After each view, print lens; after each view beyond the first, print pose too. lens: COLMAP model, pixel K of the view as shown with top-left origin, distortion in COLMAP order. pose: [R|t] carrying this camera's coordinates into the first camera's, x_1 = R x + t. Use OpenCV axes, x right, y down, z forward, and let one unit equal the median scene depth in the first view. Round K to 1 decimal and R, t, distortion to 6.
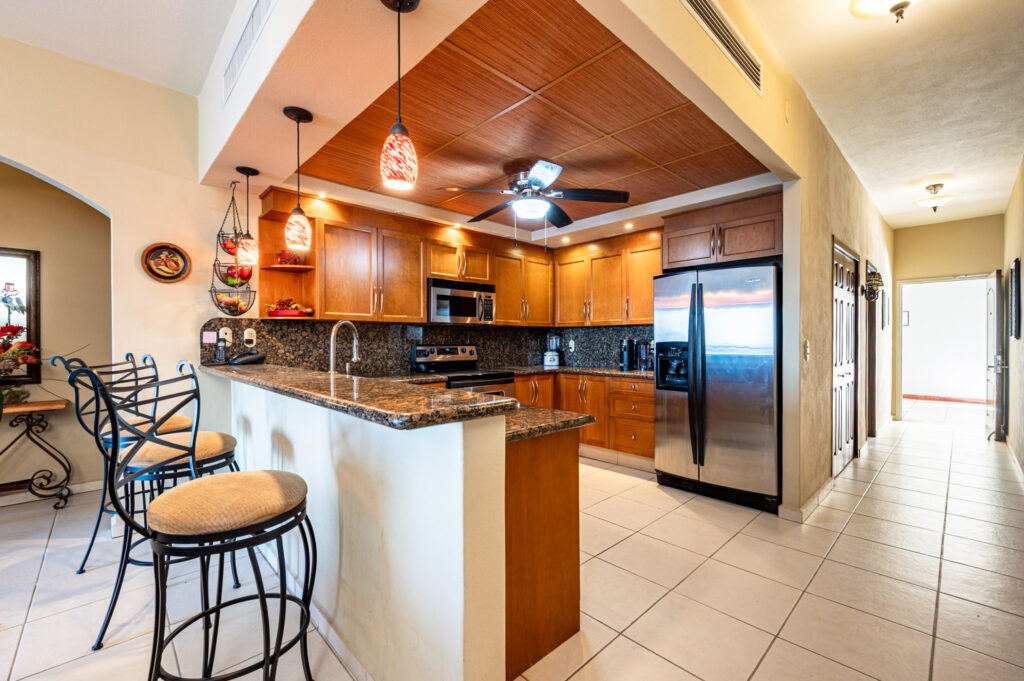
lens RADIAL K [[431.7, 0, 507.8], [0, 431.7, 342.4], [0, 0, 1]] dist [-0.002476, -0.000093]
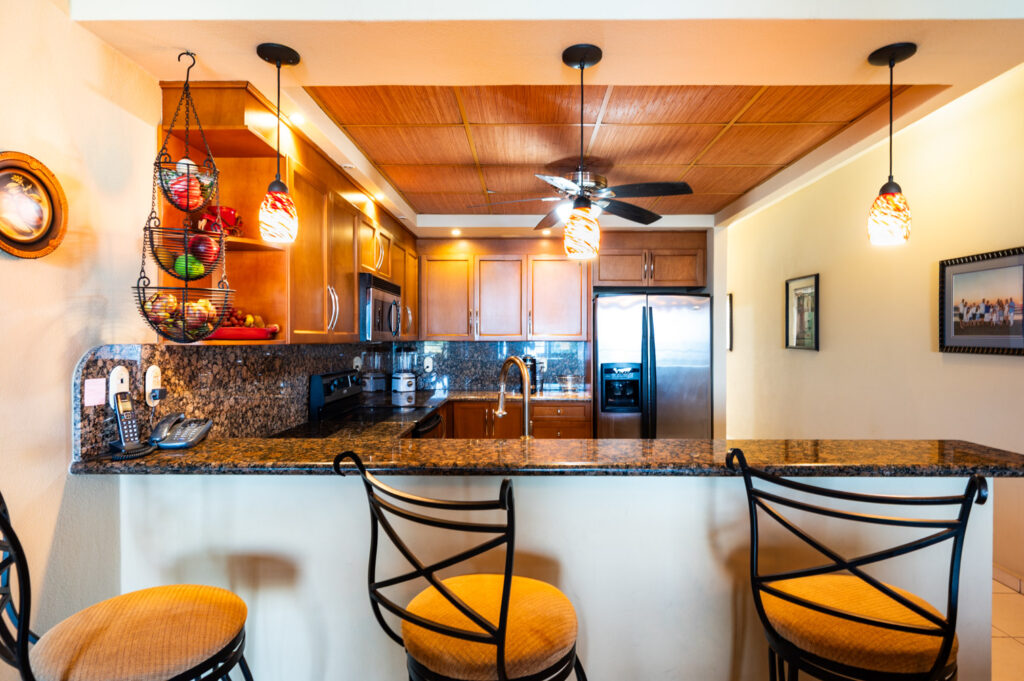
lens RADIAL K [[563.0, 0, 516.2], [0, 563.0, 339.4], [0, 0, 1]] dist [-0.005002, -0.000581]
pose [[0.691035, -0.000331, 0.722822, -0.746825], [-0.000072, 1.000000, 0.000527, -0.059109], [-0.722822, -0.000416, 0.691035, 0.300150]]
